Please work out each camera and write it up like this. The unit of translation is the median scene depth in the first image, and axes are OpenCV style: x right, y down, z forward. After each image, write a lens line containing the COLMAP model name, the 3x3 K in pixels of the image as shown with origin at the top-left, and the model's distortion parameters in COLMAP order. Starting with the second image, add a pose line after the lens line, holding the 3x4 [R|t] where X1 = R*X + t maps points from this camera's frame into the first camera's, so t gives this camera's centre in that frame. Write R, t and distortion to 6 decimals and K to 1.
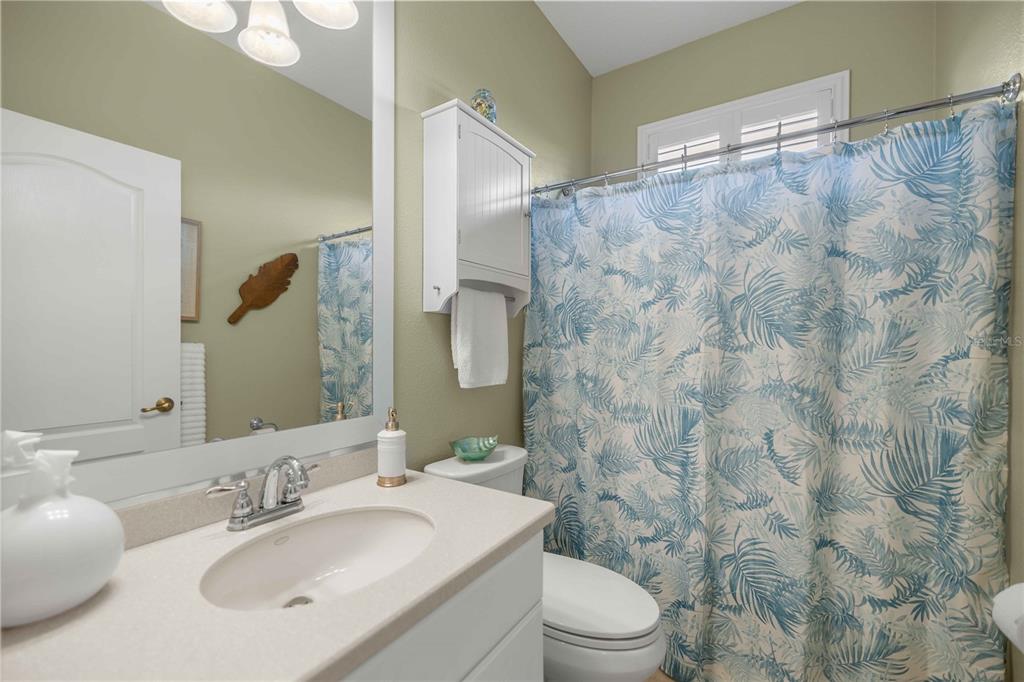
lens RADIAL K [[436.3, 0, 515.0], [0, 436.3, 341.6], [0, 0, 1]] dist [0.006416, -0.000262]
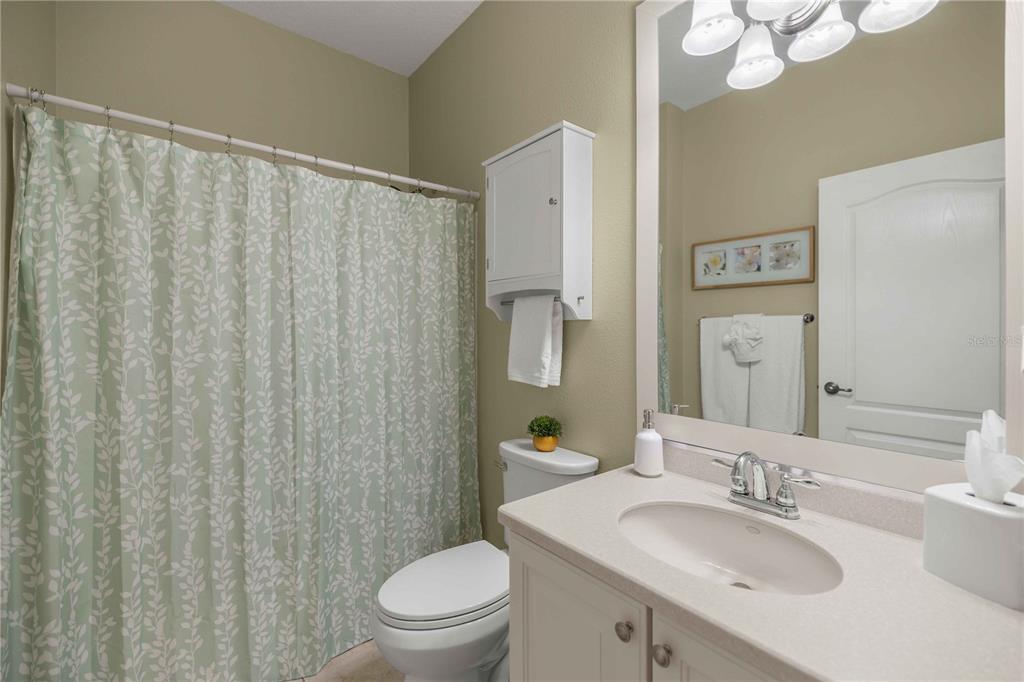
lens RADIAL K [[436.3, 0, 514.1], [0, 436.3, 338.6], [0, 0, 1]] dist [0.006416, -0.000262]
pose [[-0.288409, -0.003865, -0.957499, 0.633308], [0.000853, 0.999990, -0.004293, 0.001932], [0.957507, -0.002055, -0.288403, 0.759639]]
